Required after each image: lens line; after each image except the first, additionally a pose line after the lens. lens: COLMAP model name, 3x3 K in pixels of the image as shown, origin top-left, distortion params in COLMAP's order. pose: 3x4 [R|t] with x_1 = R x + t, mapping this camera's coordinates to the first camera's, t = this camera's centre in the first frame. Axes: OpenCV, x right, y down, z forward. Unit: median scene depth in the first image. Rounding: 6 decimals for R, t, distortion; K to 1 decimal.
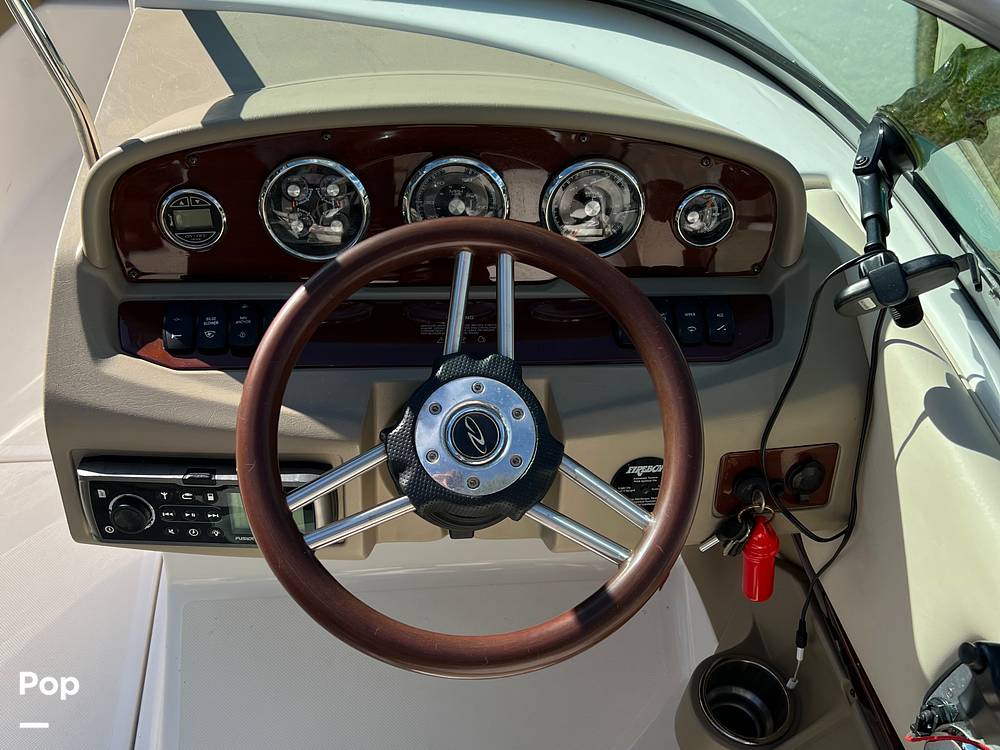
lens RADIAL K [[1005.0, 0, 491.5], [0, 1005.0, 382.0], [0, 0, 1]] dist [0.049484, 0.000000]
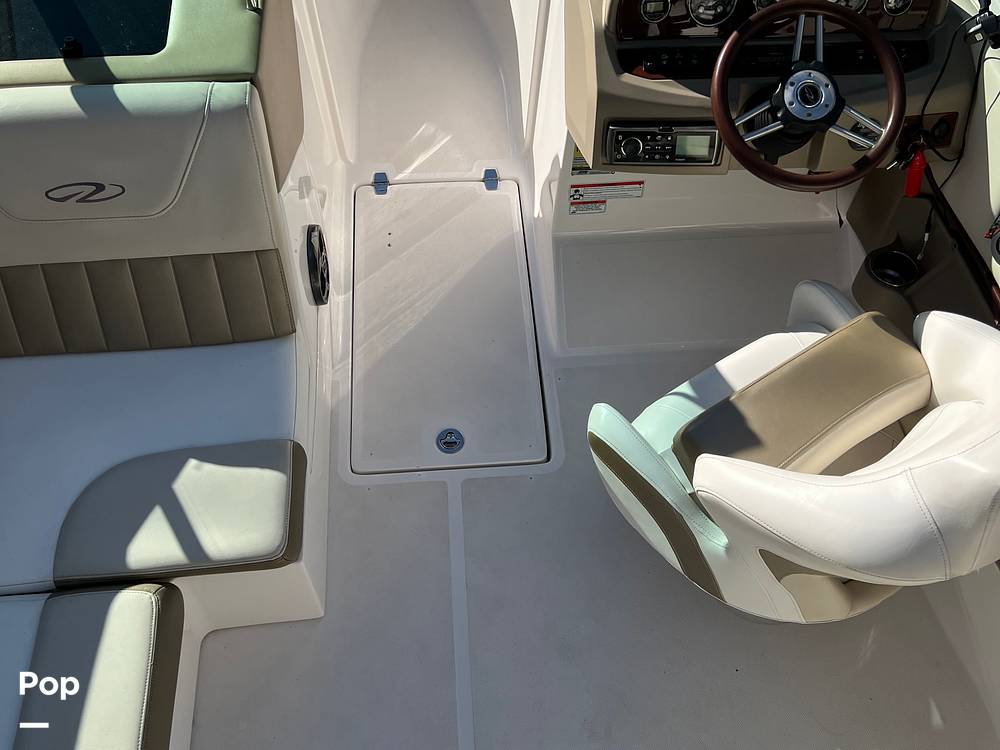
lens RADIAL K [[1005.0, 0, 518.8], [0, 1005.0, 371.0], [0, 0, 1]] dist [0.049484, 0.000000]
pose [[0.999734, -0.011926, -0.019716, -0.578368], [0.014534, 0.990341, 0.137891, 0.314018], [0.017881, -0.138141, 0.990251, -1.279891]]
